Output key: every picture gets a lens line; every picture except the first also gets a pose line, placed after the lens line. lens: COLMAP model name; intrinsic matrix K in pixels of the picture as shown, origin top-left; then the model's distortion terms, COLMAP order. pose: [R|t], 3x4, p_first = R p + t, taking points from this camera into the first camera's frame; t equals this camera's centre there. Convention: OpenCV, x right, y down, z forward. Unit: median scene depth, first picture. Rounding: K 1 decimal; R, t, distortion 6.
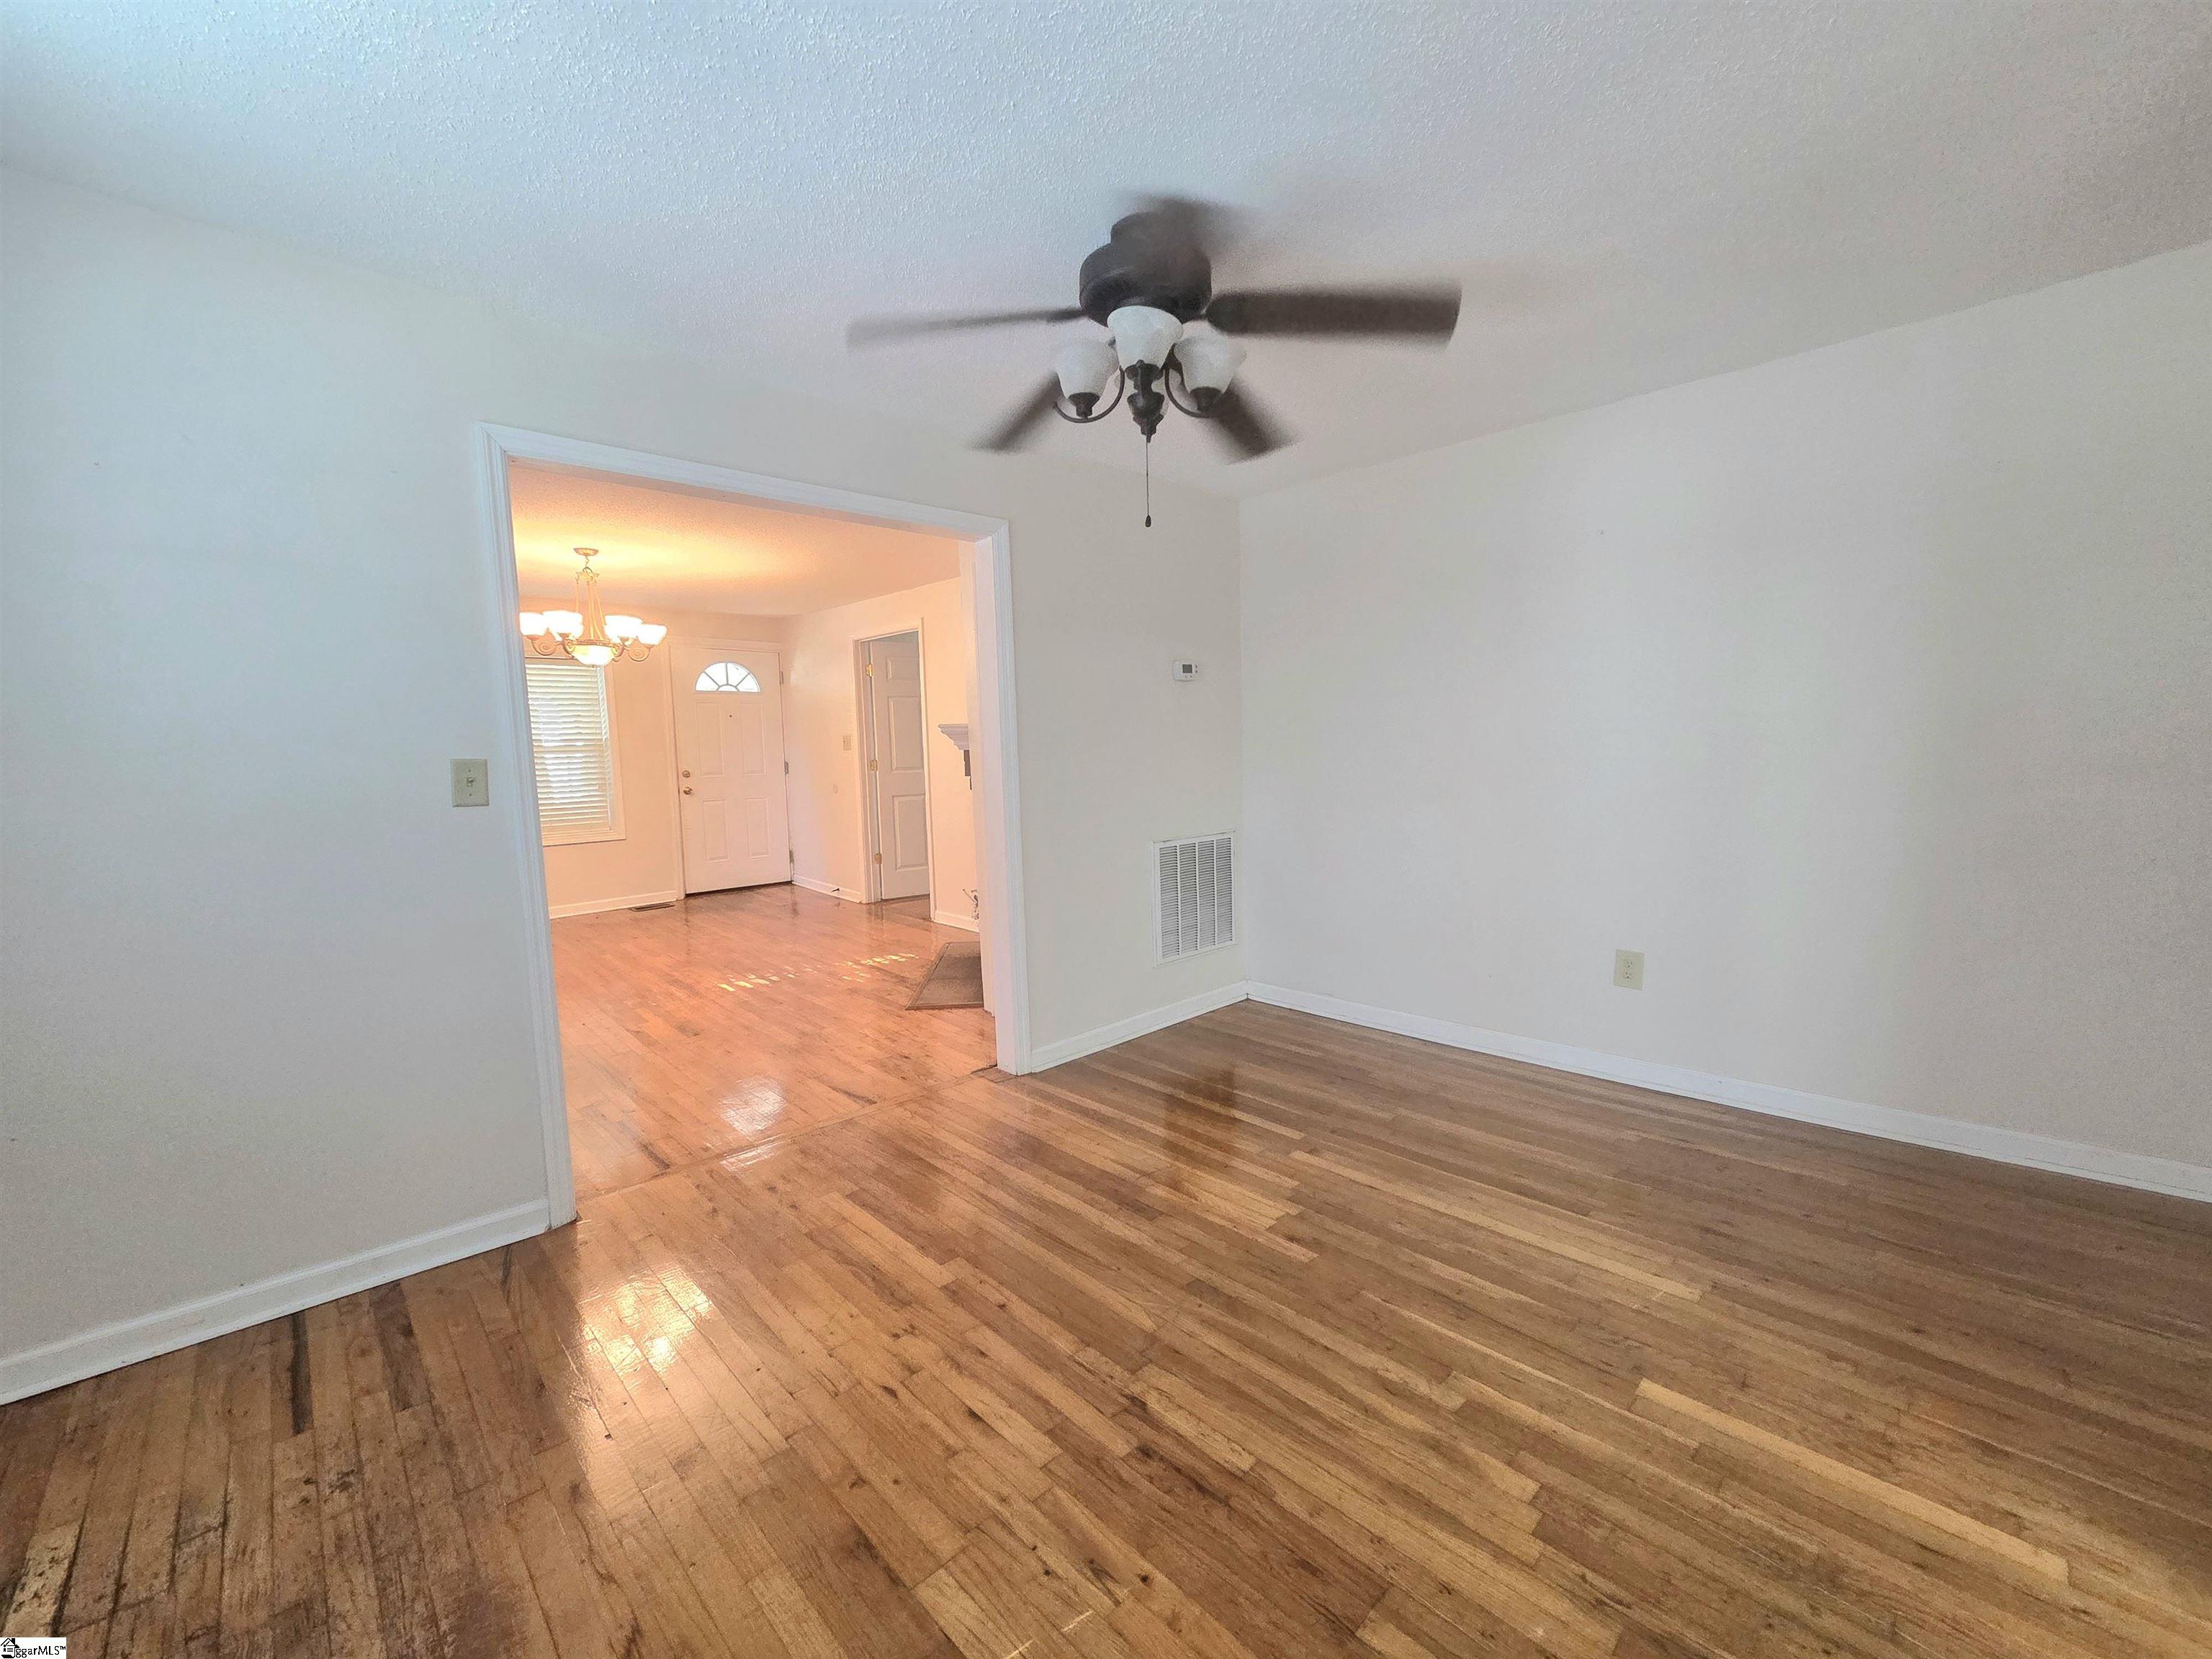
lens RADIAL K [[906.2, 0, 1100.3], [0, 906.2, 829.0], [0, 0, 1]] dist [0.002077, -0.002759]
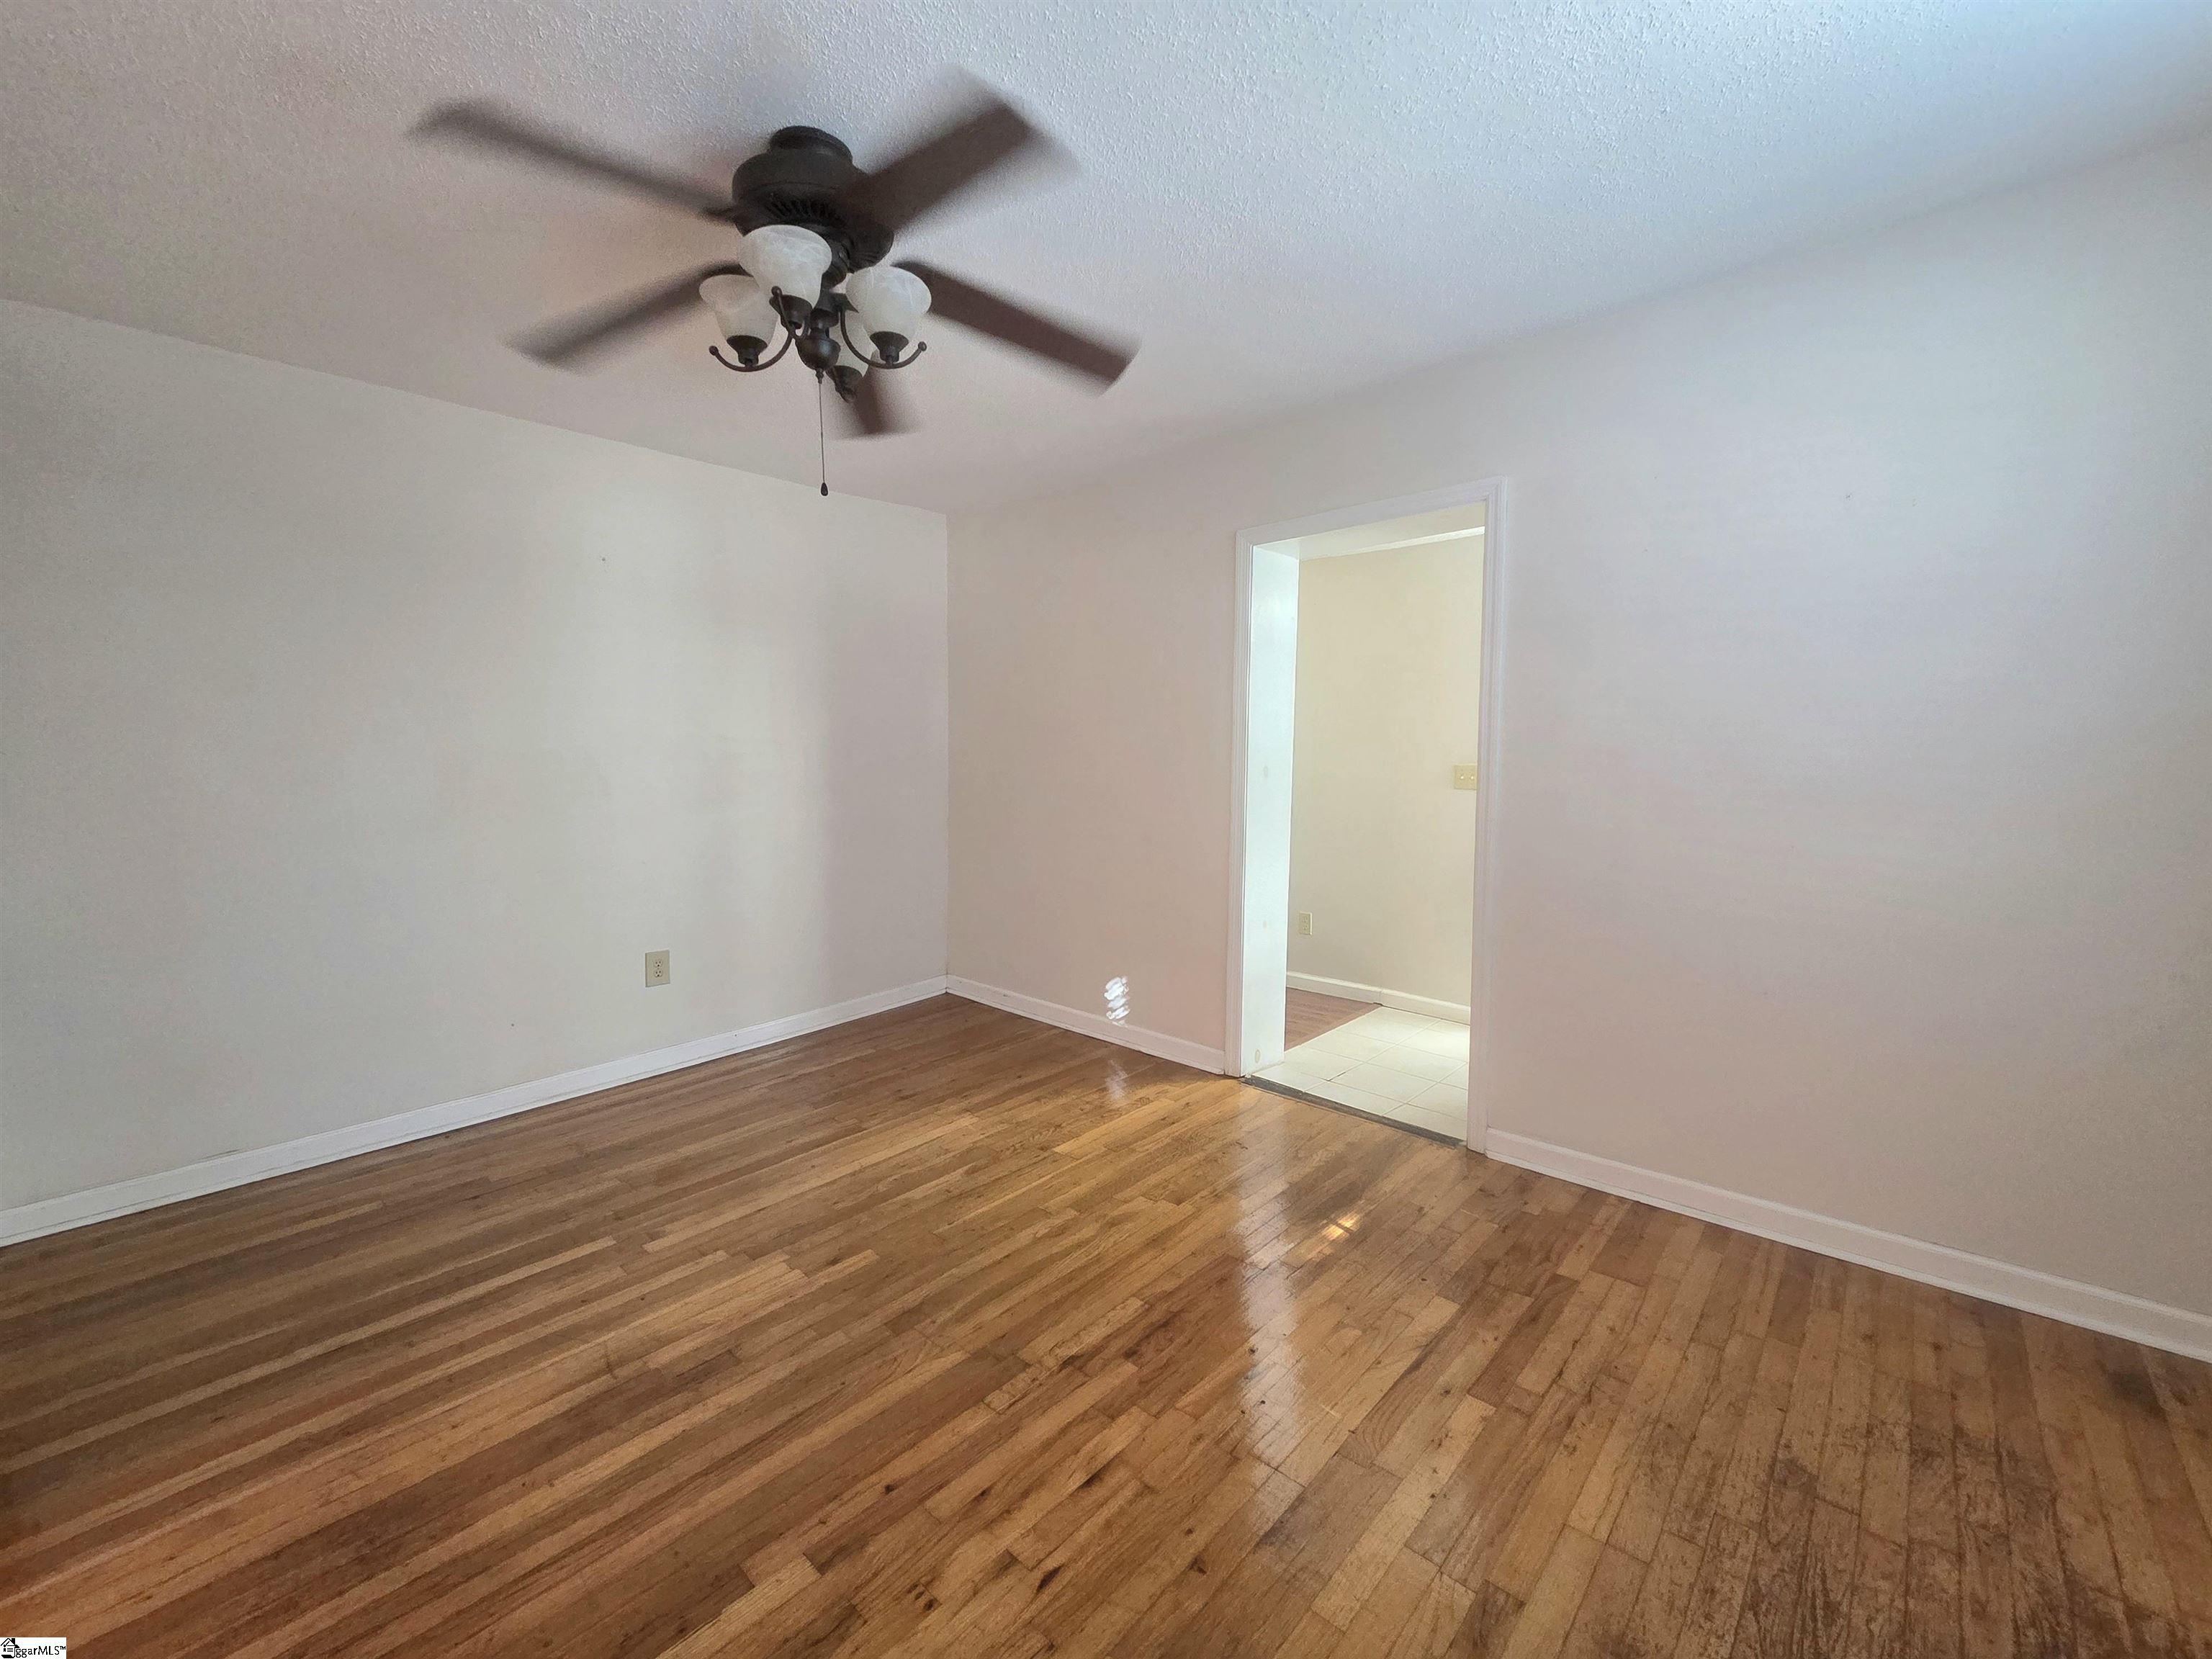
lens RADIAL K [[906.2, 0, 1100.3], [0, 906.2, 829.0], [0, 0, 1]] dist [0.002077, -0.002759]
pose [[-0.062015, -0.062040, 0.996145, -0.827465], [0.103277, 0.992310, 0.068230, -0.049263], [-0.992718, 0.107110, -0.055131, 0.802419]]
